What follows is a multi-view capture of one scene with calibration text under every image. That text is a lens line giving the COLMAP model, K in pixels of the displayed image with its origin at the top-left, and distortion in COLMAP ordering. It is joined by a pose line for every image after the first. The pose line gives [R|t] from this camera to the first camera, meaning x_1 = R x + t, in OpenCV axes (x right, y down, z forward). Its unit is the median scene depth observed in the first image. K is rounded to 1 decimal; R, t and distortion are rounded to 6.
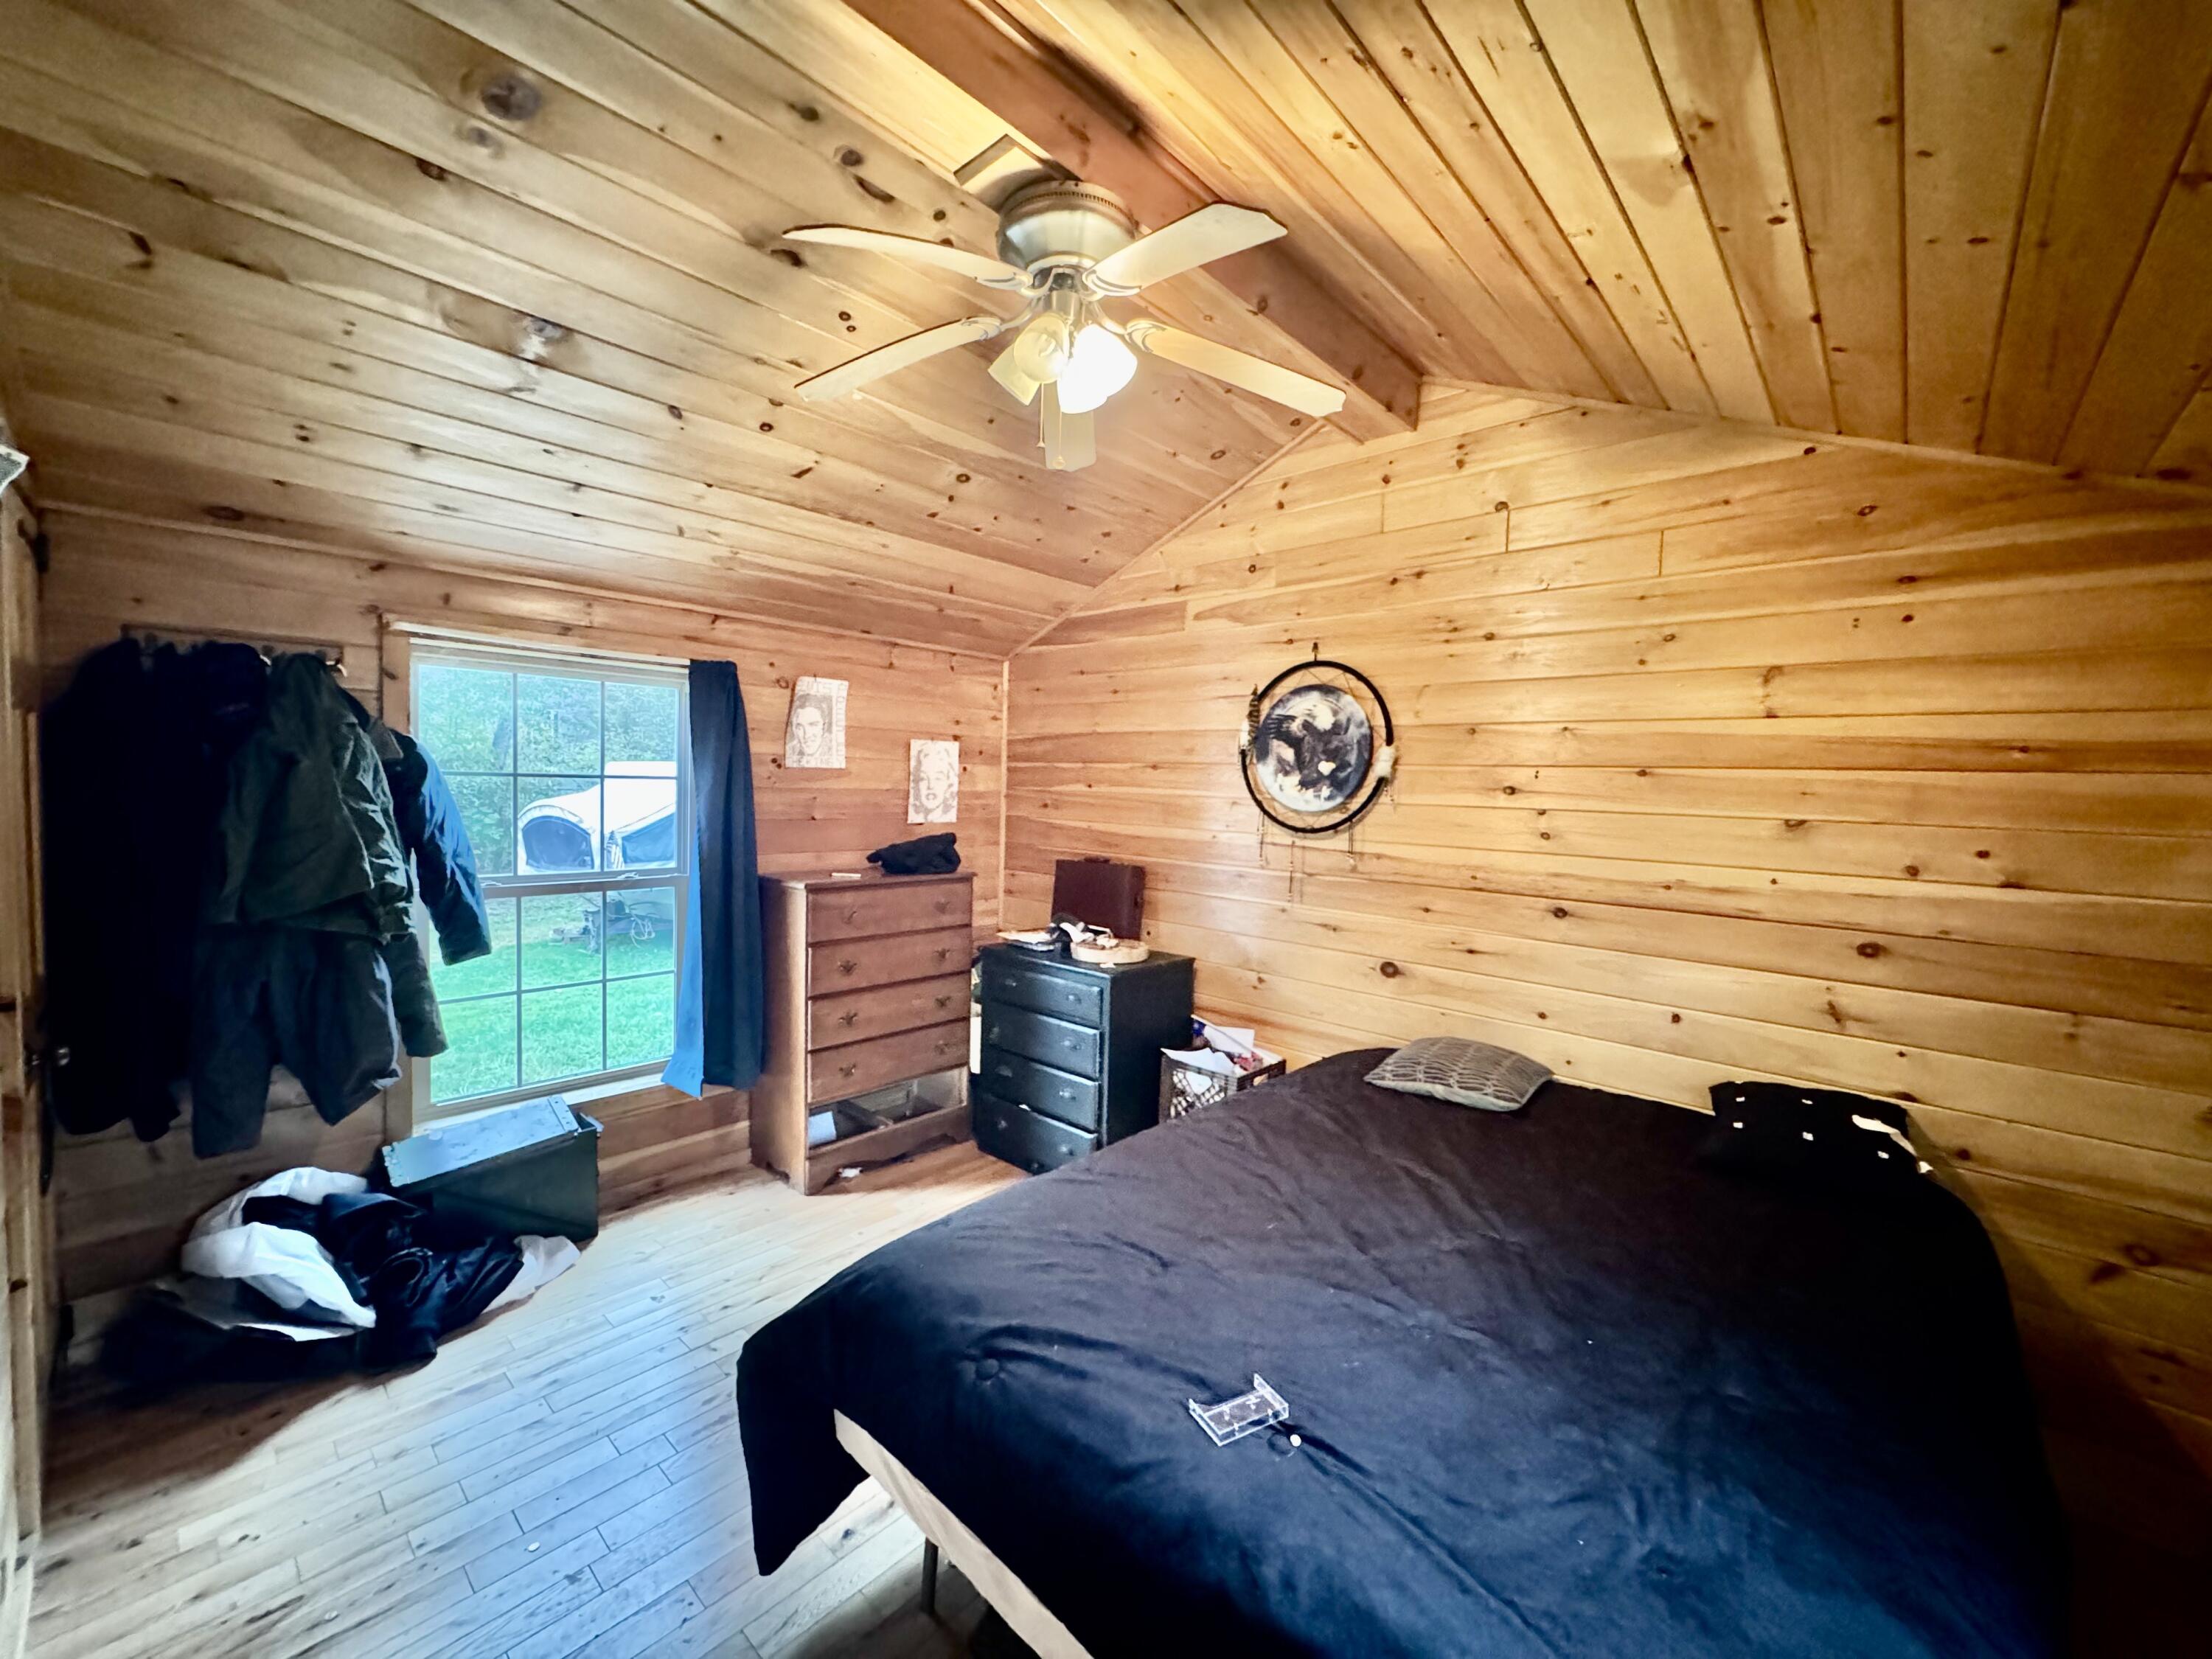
lens RADIAL K [[886.3, 0, 1106.0], [0, 886.3, 829.5], [0, 0, 1]] dist [-0.002013, 0.000181]
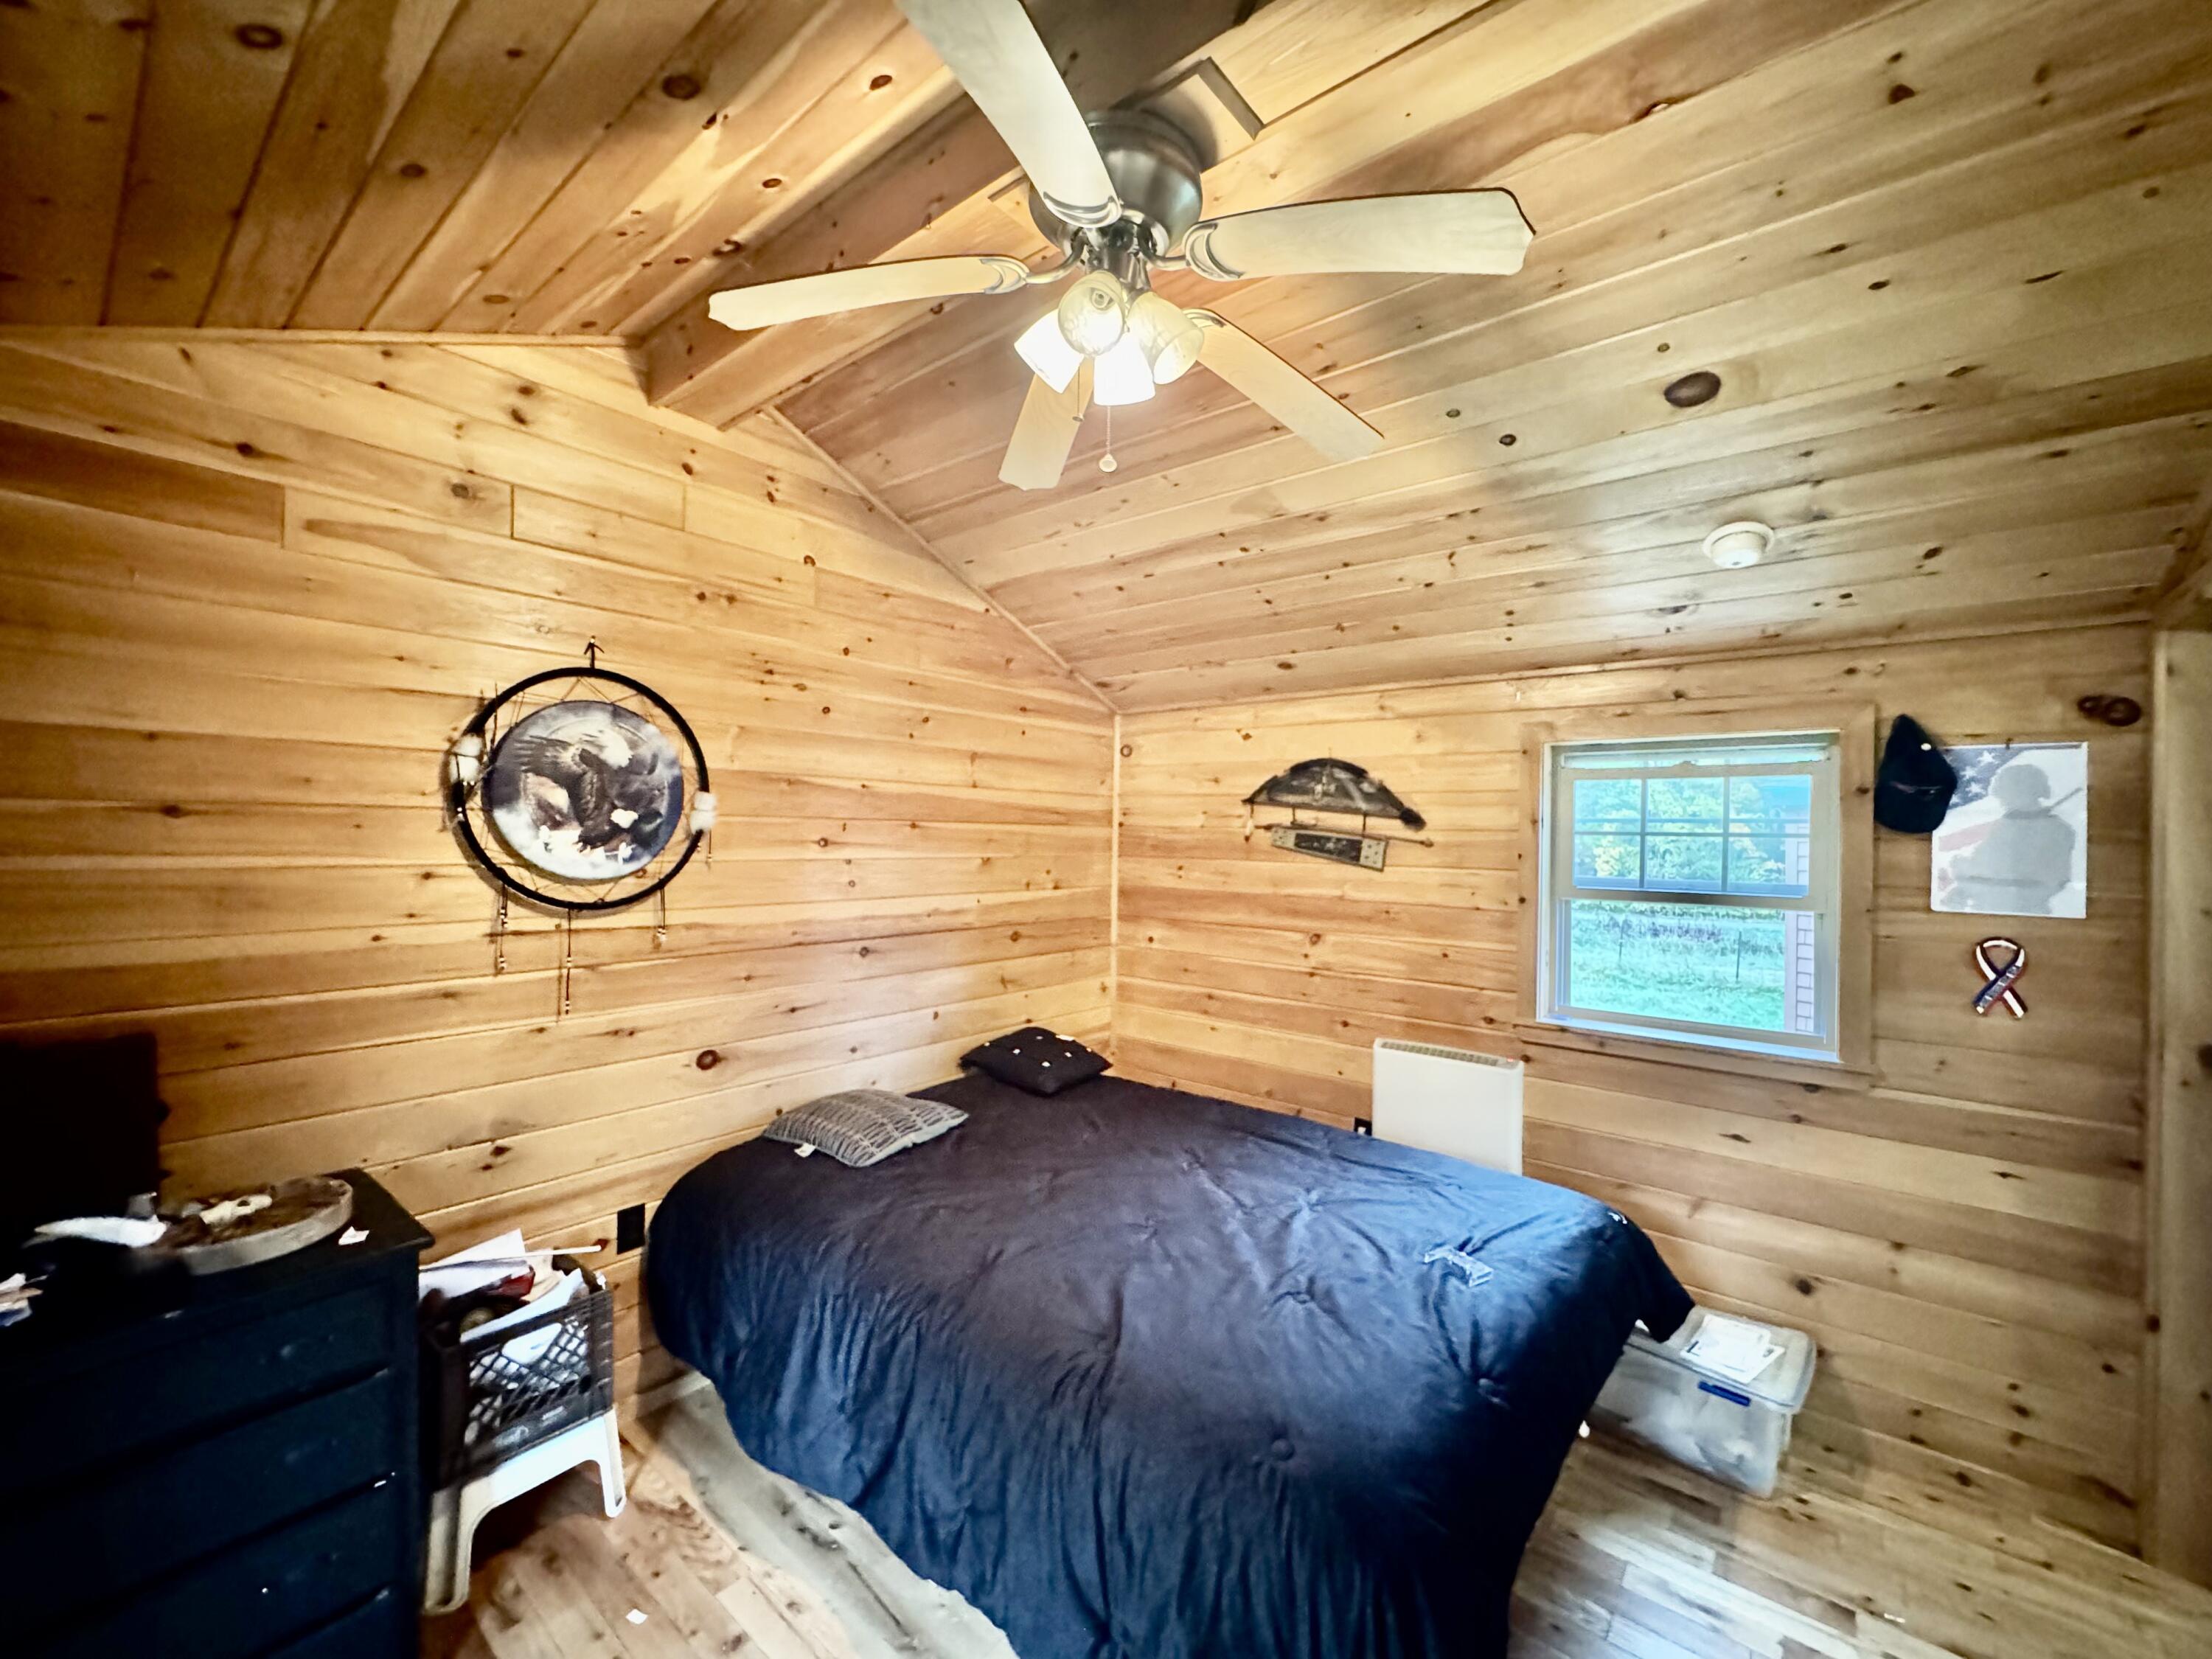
lens RADIAL K [[886.3, 0, 1106.0], [0, 886.3, 829.5], [0, 0, 1]] dist [-0.002013, 0.000181]
pose [[-0.062590, -0.025796, 0.997706, -0.516659], [0.034835, 0.999000, 0.028015, -0.067271], [-0.997431, 0.036509, -0.061629, 0.649317]]
